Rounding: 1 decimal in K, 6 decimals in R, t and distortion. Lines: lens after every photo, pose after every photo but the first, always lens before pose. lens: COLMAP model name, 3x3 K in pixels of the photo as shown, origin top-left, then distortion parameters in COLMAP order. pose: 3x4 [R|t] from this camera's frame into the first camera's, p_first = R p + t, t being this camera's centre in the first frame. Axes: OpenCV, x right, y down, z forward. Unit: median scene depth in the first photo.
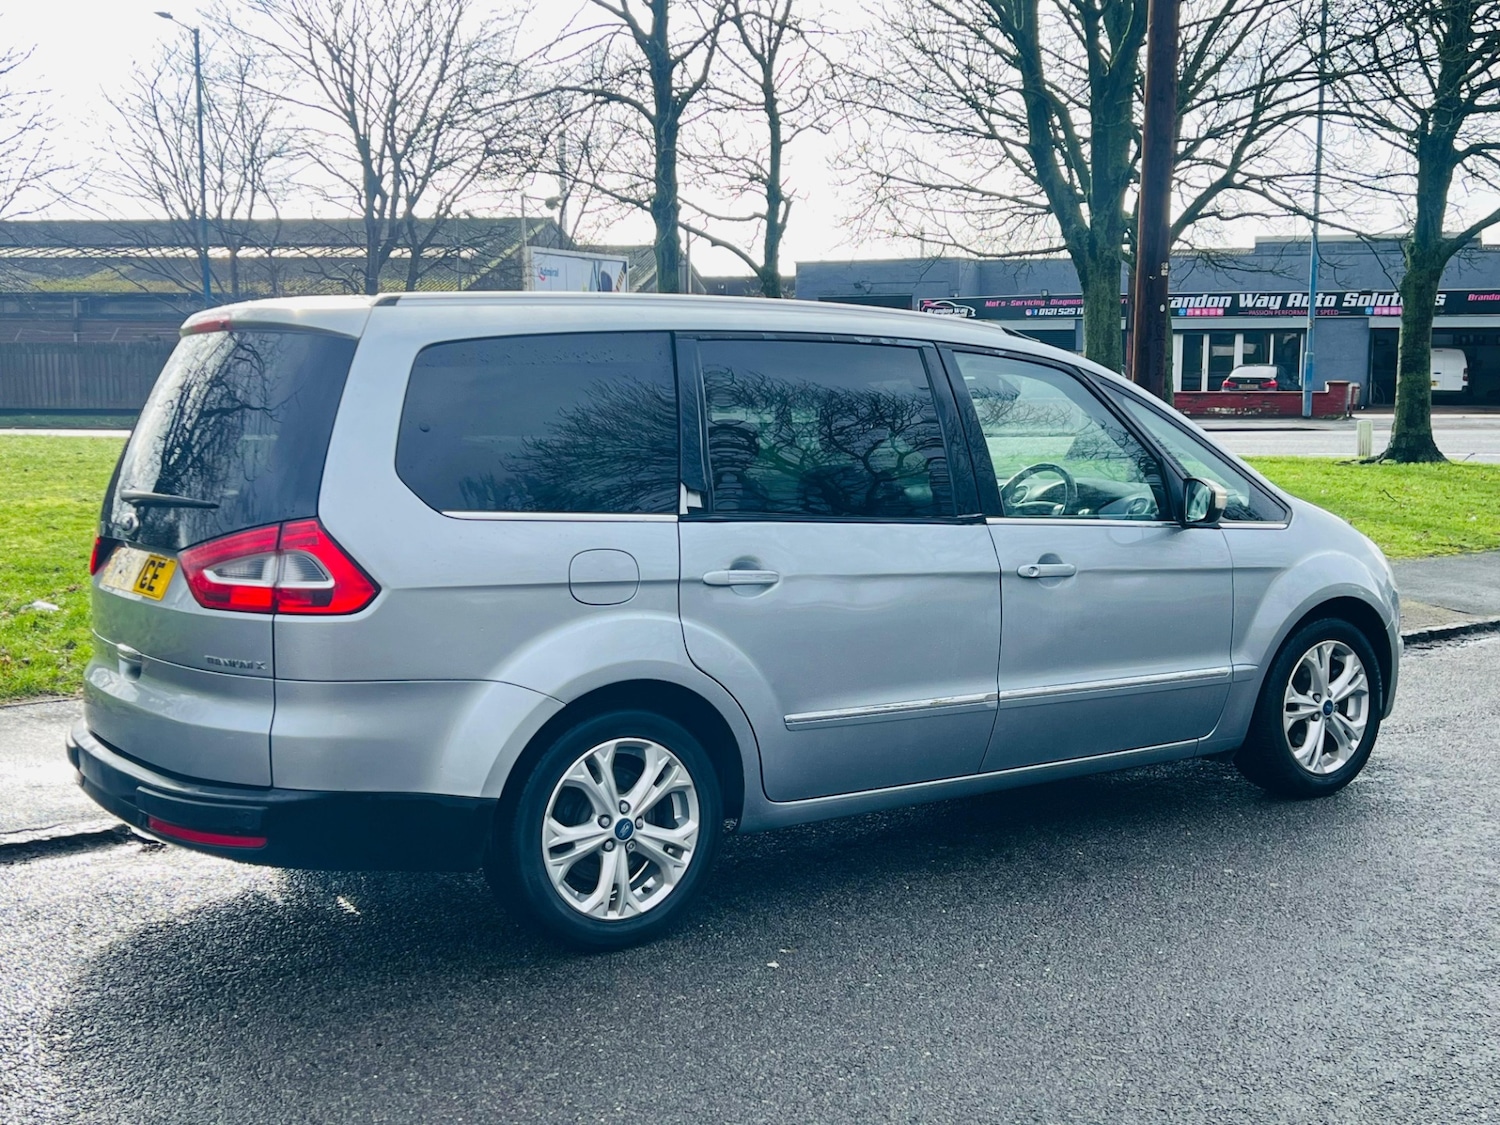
lens RADIAL K [[1762.4, 0, 745.1], [0, 1762.4, 567.9], [0, 0, 1]] dist [0.178734, -0.485377]
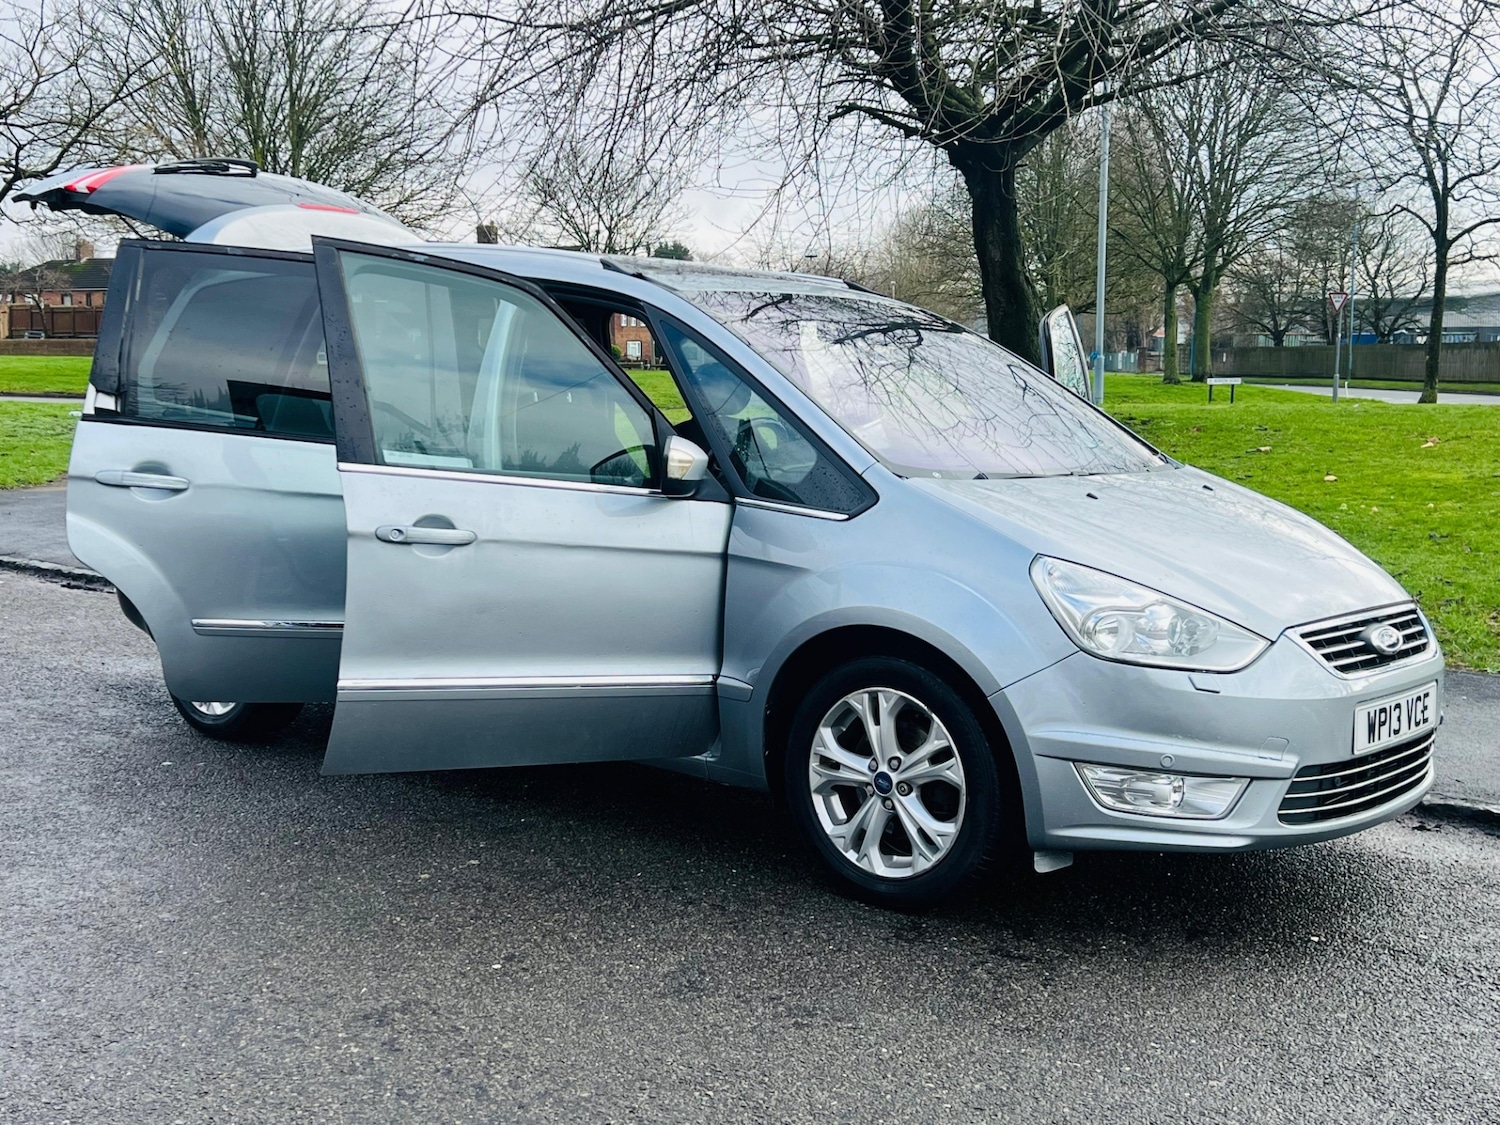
lens RADIAL K [[1768.0, 0, 744.1], [0, 1768.0, 569.0], [0, 0, 1]] dist [0.144401, -0.337993]
pose [[0.256342, 0.122663, -0.958771, 1.264546], [-0.120718, 0.988212, 0.094153, -0.083701], [0.959018, 0.091606, 0.268128, 0.973611]]
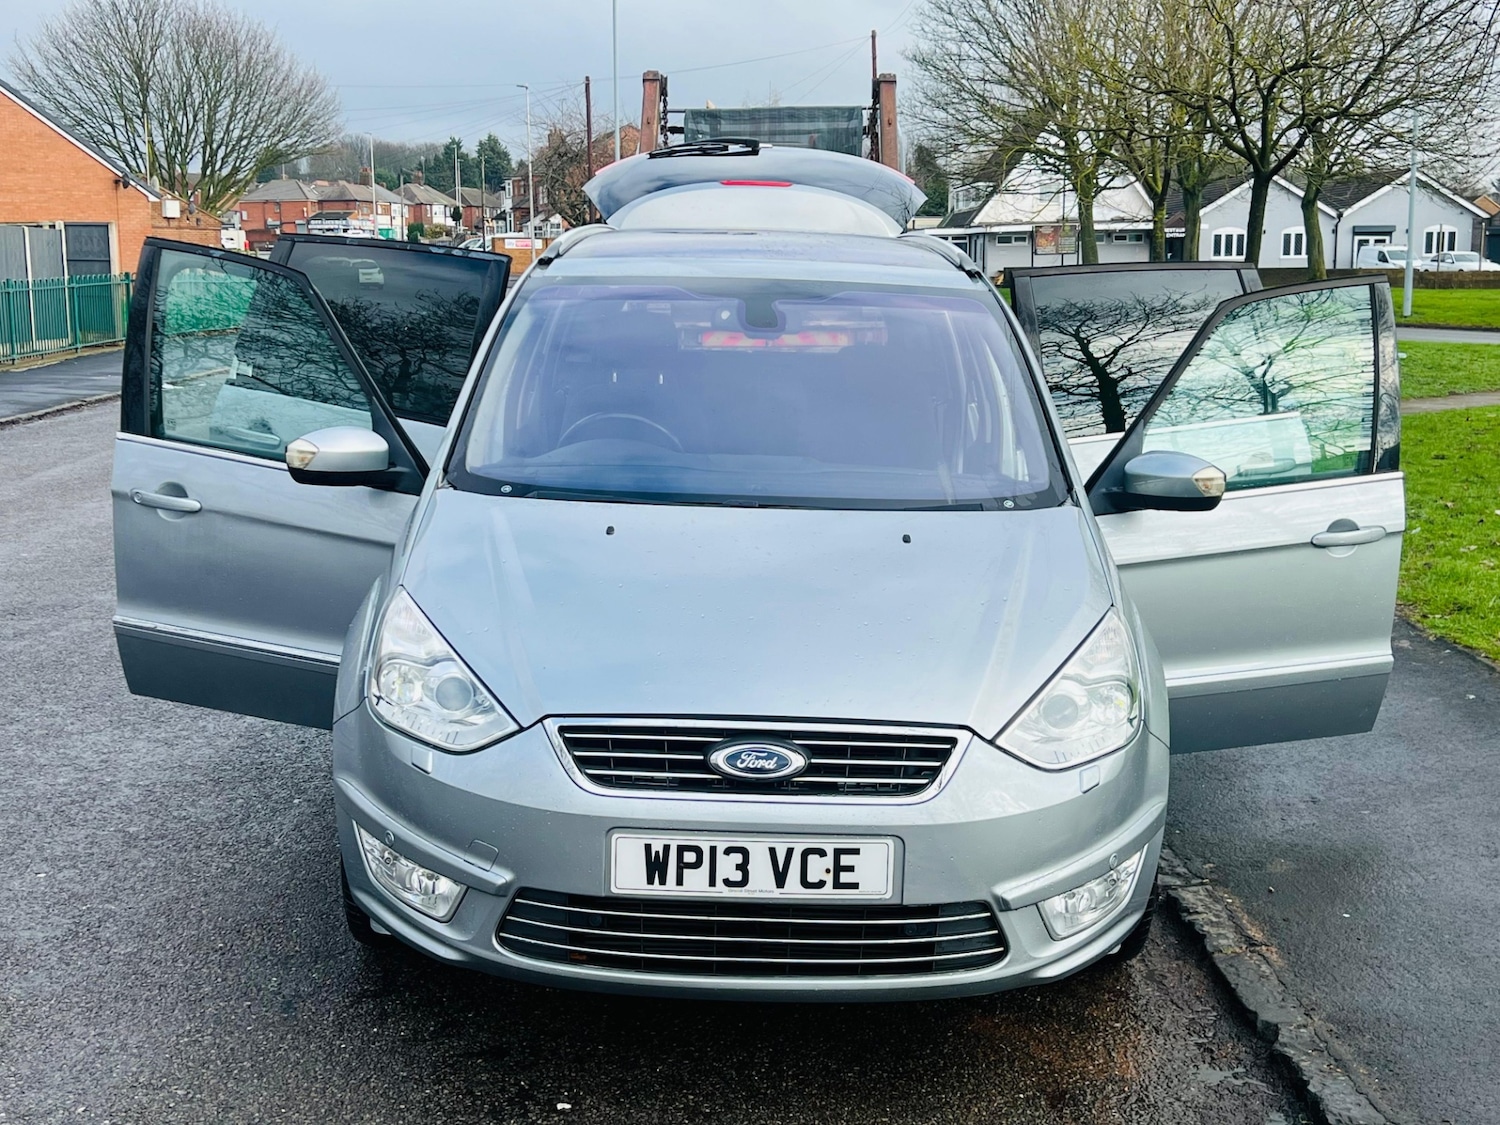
lens RADIAL K [[1770.8, 0, 745.6], [0, 1770.8, 565.0], [0, 0, 1]] dist [0.133580, -0.303417]
pose [[-0.561648, 0.136728, -0.816001, 1.021363], [-0.100491, 0.967676, 0.231310, -0.233112], [0.821251, 0.211915, -0.529754, 1.887051]]
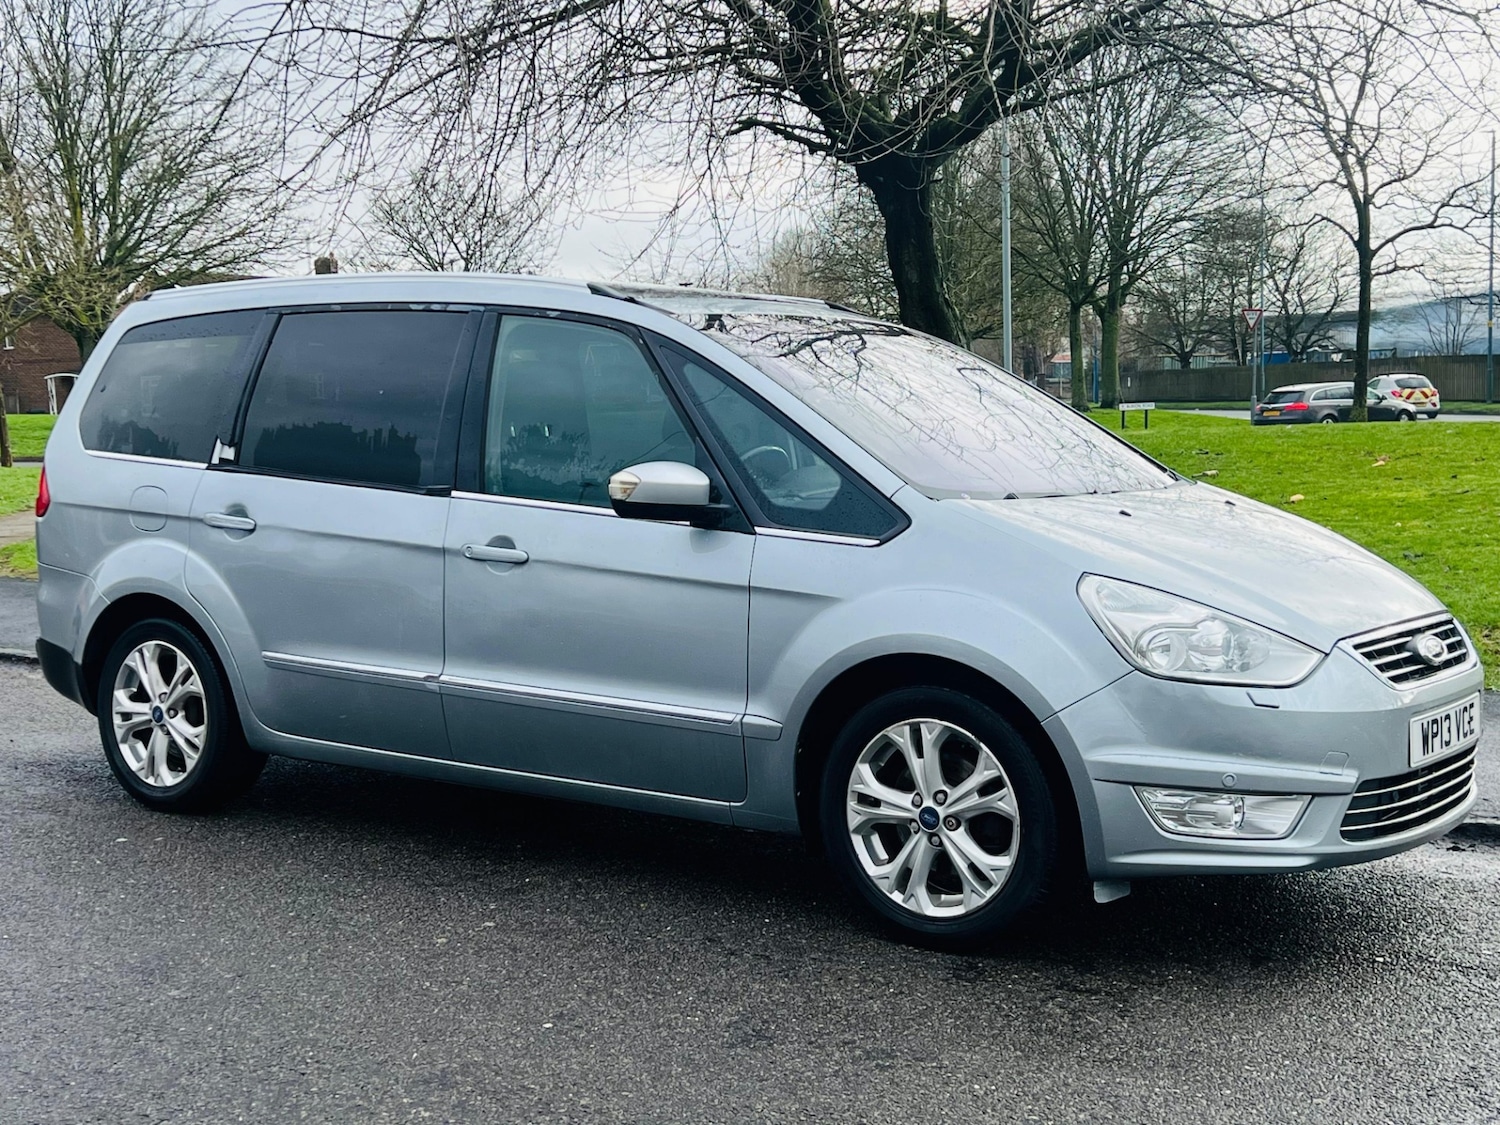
lens RADIAL K [[1939.4, 0, 745.2], [0, 1939.4, 566.0], [0, 0, 1]] dist [0.147784, -0.346244]
pose [[0.322125, 0.083364, -0.943020, 1.286088], [-0.090711, 0.994250, 0.056907, -0.067557], [0.942341, 0.067211, 0.327834, 0.889304]]
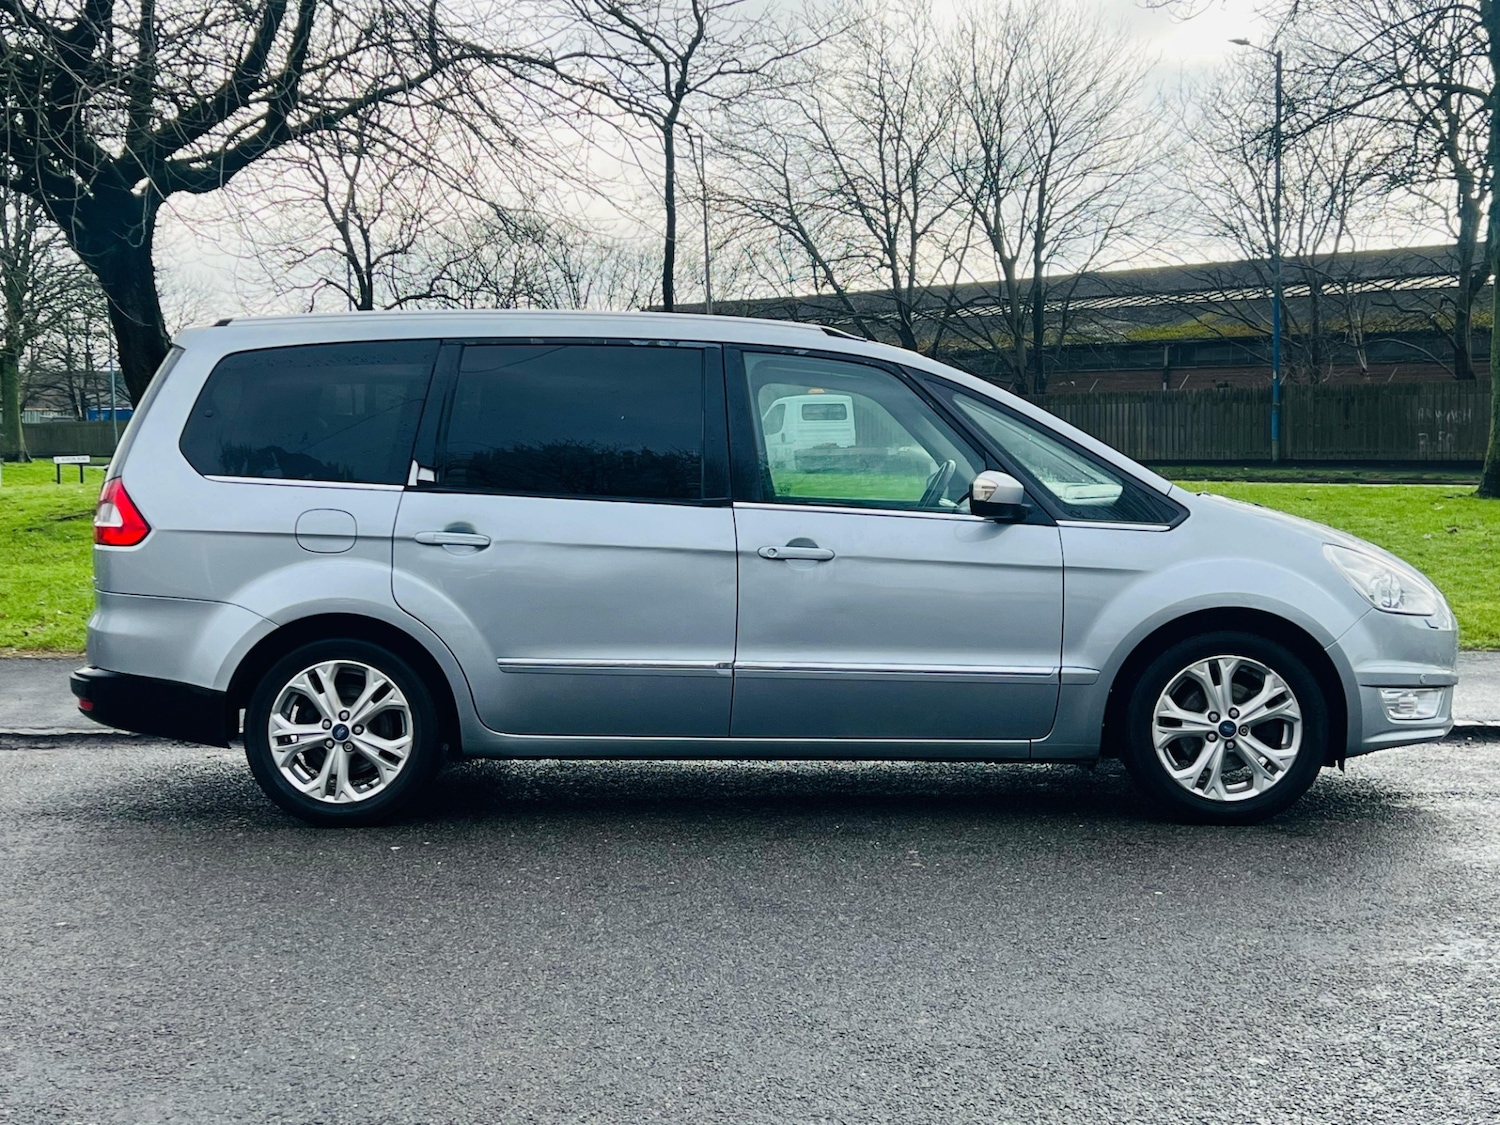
lens RADIAL K [[1939.4, 0, 745.2], [0, 1939.4, 566.0], [0, 0, 1]] dist [0.147784, -0.346244]
pose [[0.795805, 0.036352, -0.604461, 0.954017], [-0.058914, 0.998109, -0.017538, 0.035017], [0.602680, 0.049569, 0.796442, 0.056638]]
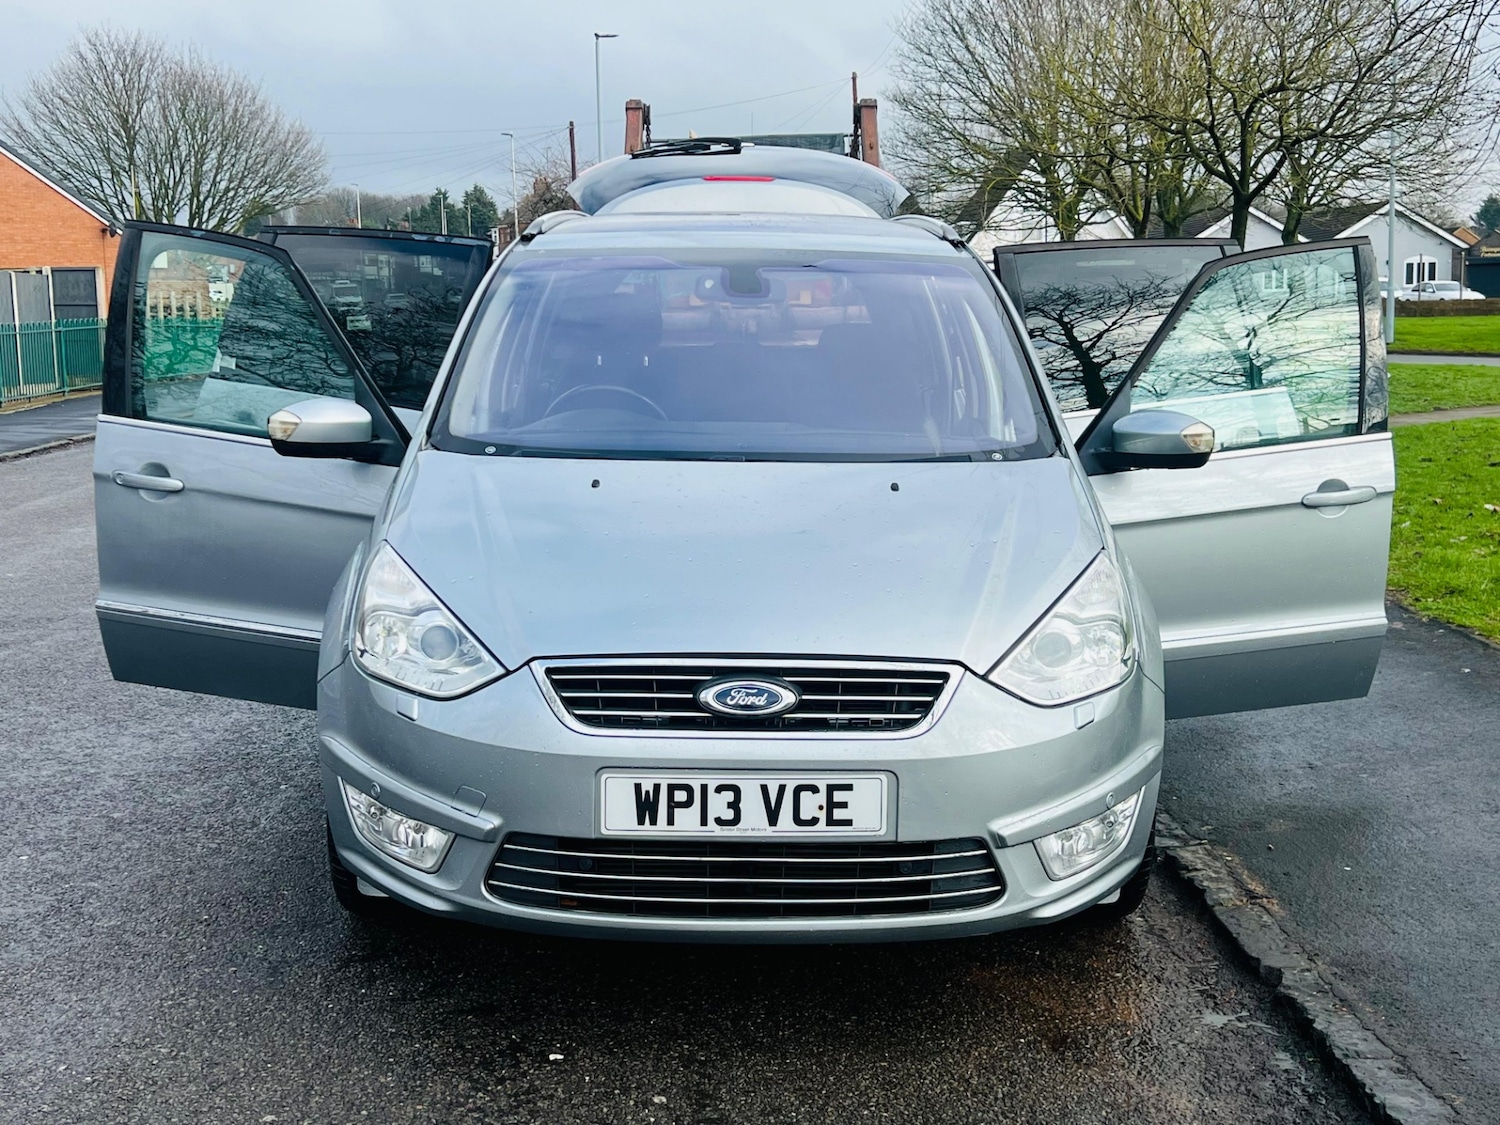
lens RADIAL K [[1769.1, 0, 744.5], [0, 1769.1, 553.7], [0, 0, 1]] dist [0.140464, -0.324794]
pose [[-0.555594, 0.121116, -0.822585, 1.019308], [-0.084920, 0.975894, 0.201046, -0.190946], [0.827105, 0.181554, -0.531916, 1.892077]]
